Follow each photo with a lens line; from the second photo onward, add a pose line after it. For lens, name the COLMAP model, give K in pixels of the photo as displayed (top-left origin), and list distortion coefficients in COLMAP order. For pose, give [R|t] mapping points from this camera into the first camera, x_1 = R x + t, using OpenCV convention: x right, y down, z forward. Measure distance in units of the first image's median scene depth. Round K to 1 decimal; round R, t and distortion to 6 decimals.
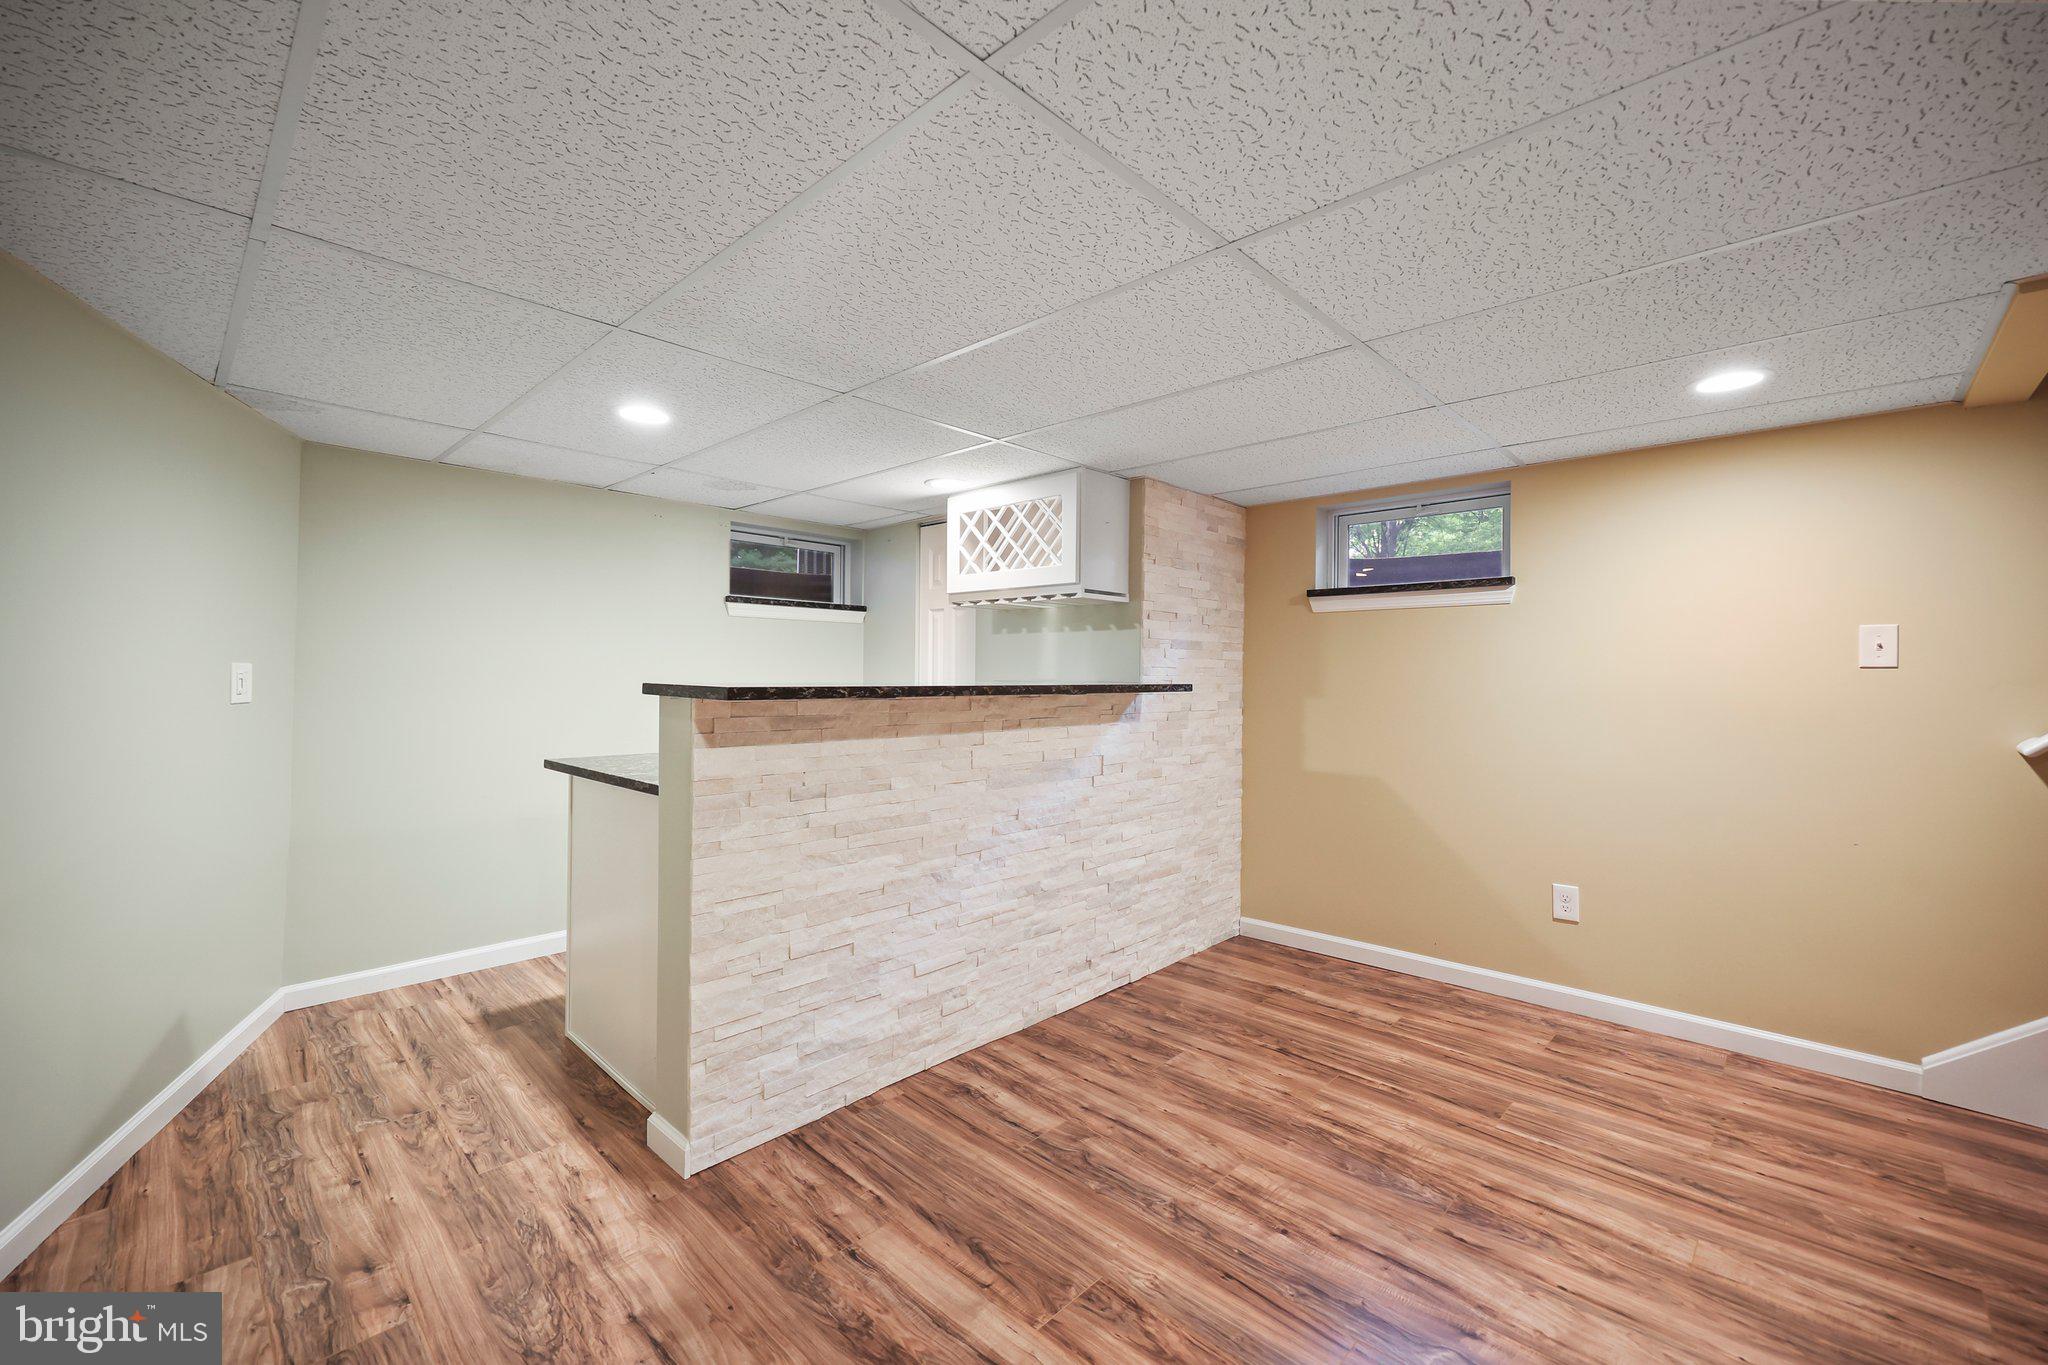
lens RADIAL K [[828.3, 0, 1029.6], [0, 828.3, 676.2], [0, 0, 1]] dist [-0.000638, 0.000201]
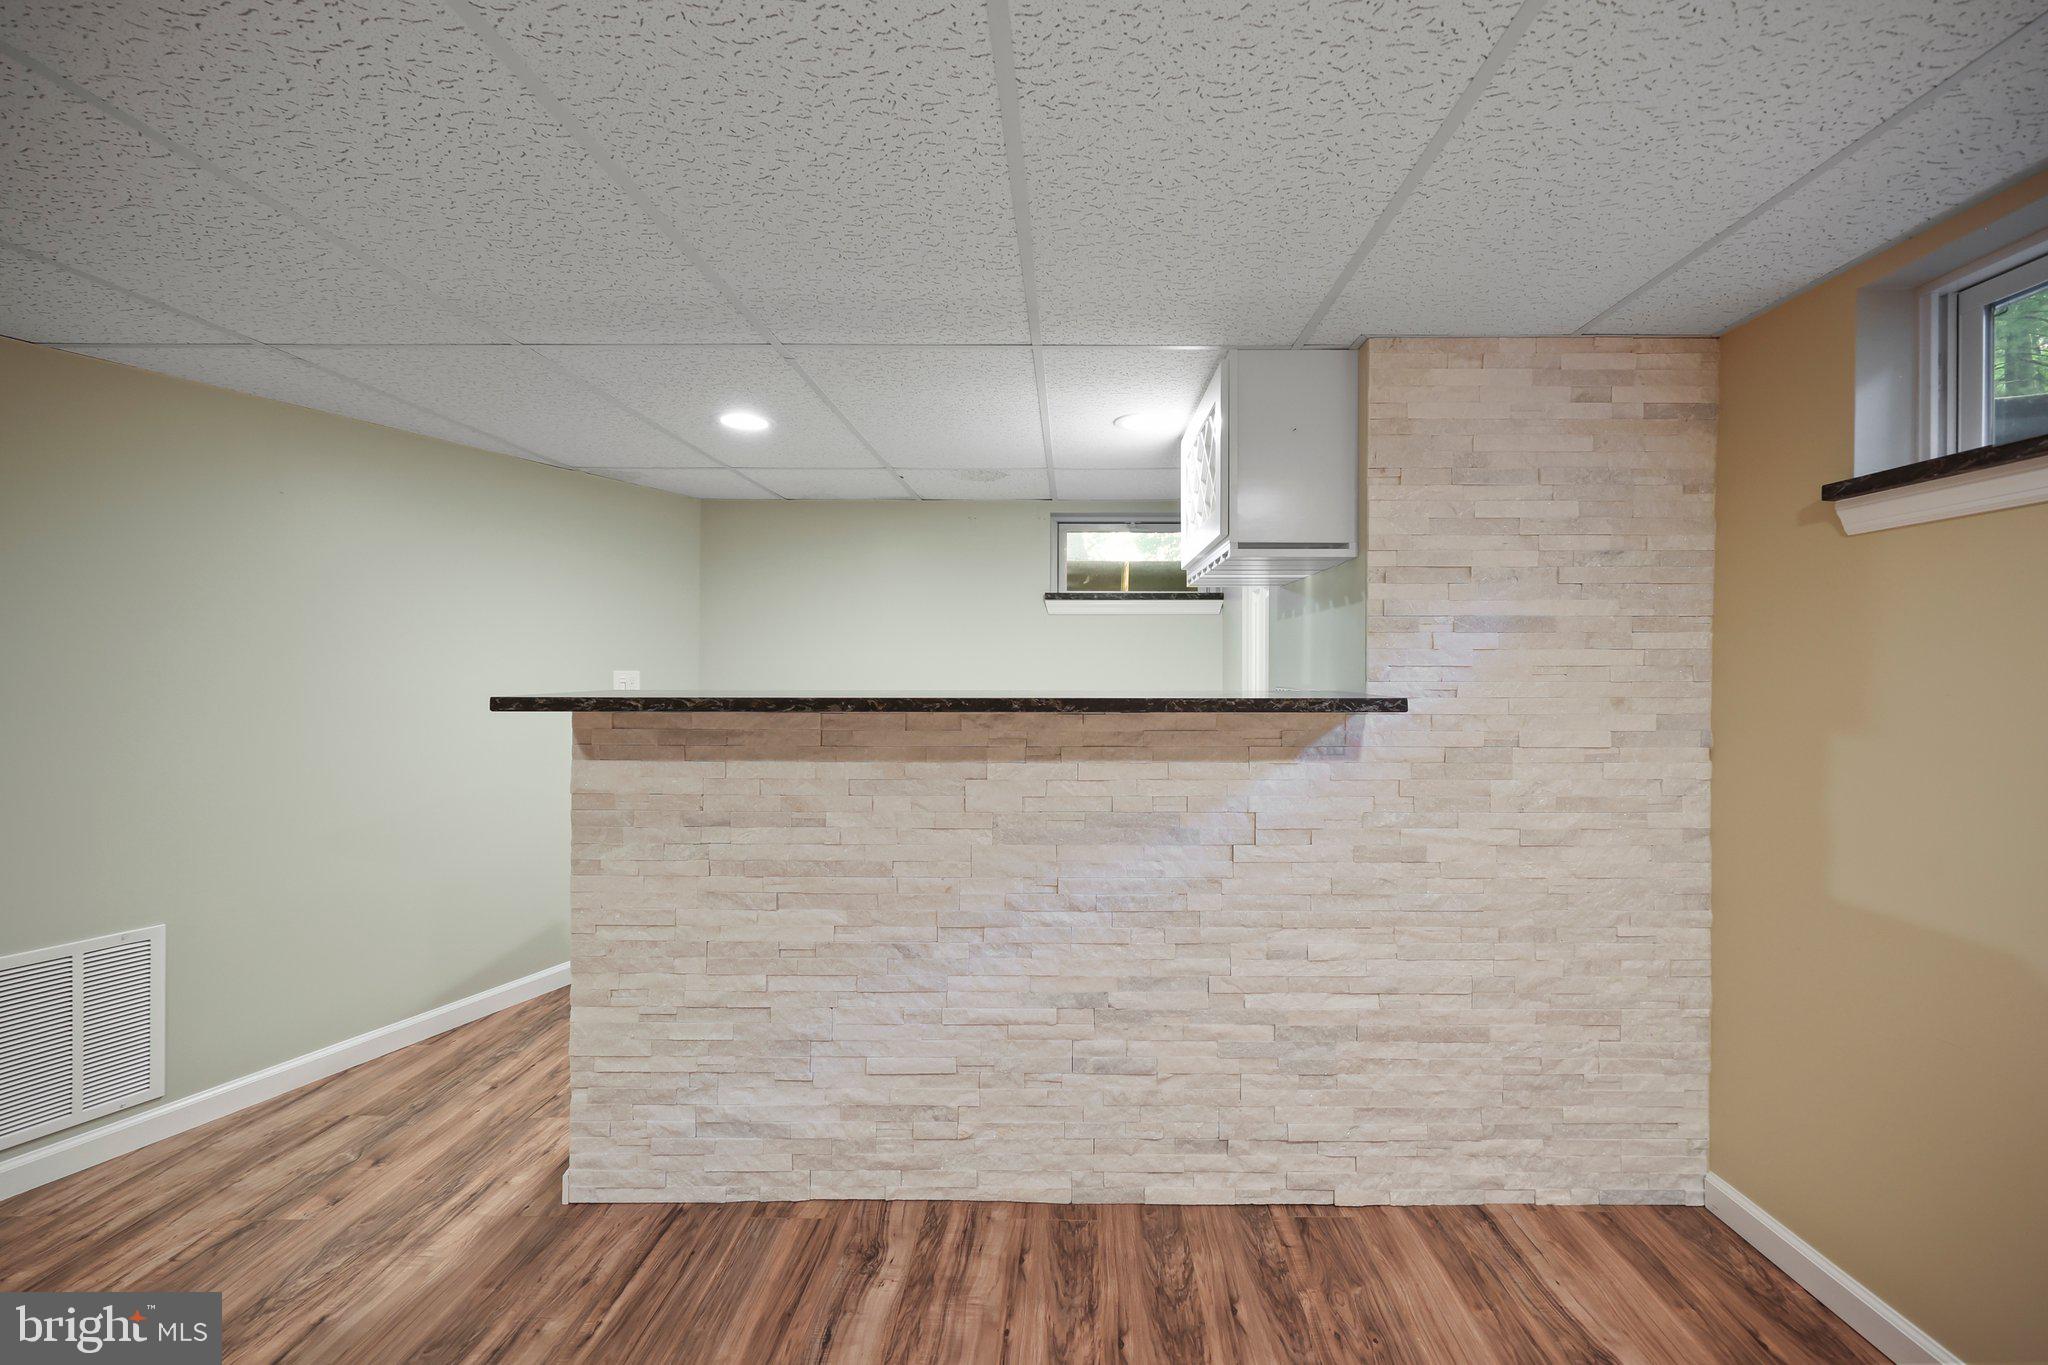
lens RADIAL K [[844.0, 0, 1096.9], [0, 844.0, 673.6], [0, 0, 1]] dist [-0.000708, 0.000414]
pose [[0.687962, -0.003404, -0.725739, 0.520871], [0.002128, 0.999994, -0.002673, -0.005990], [0.725744, 0.000295, 0.687965, 0.552330]]
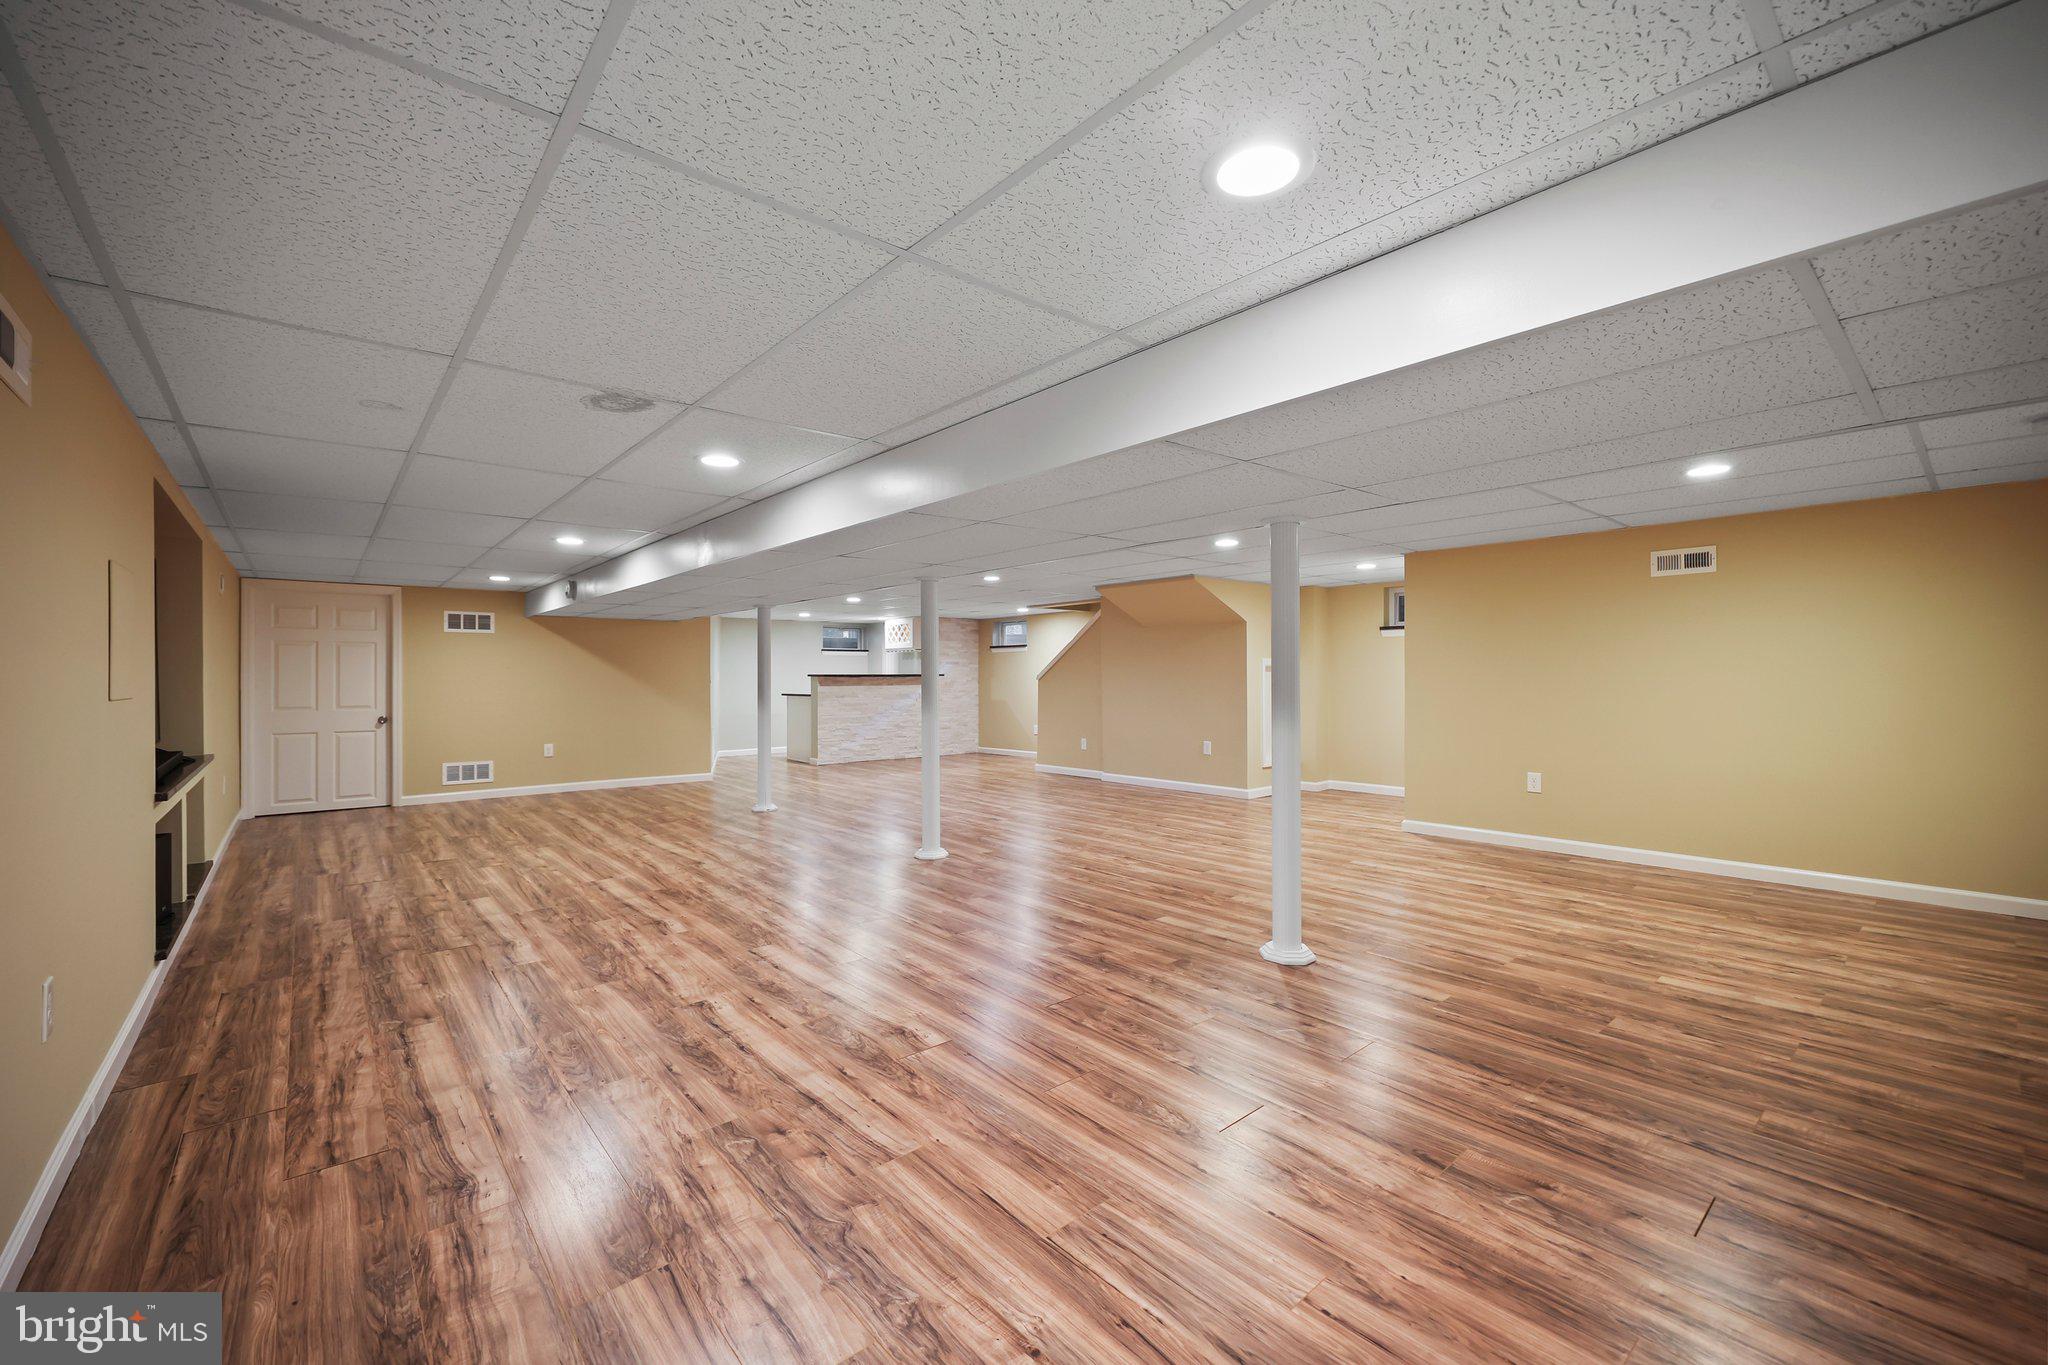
lens RADIAL K [[828.3, 0, 1029.6], [0, 828.3, 676.2], [0, 0, 1]] dist [-0.000638, 0.000201]
pose [[0.995584, -0.002590, -0.093835, 1.063545], [0.003198, 0.999975, 0.006337, -0.005677], [0.093816, -0.006609, 0.995568, -3.065509]]
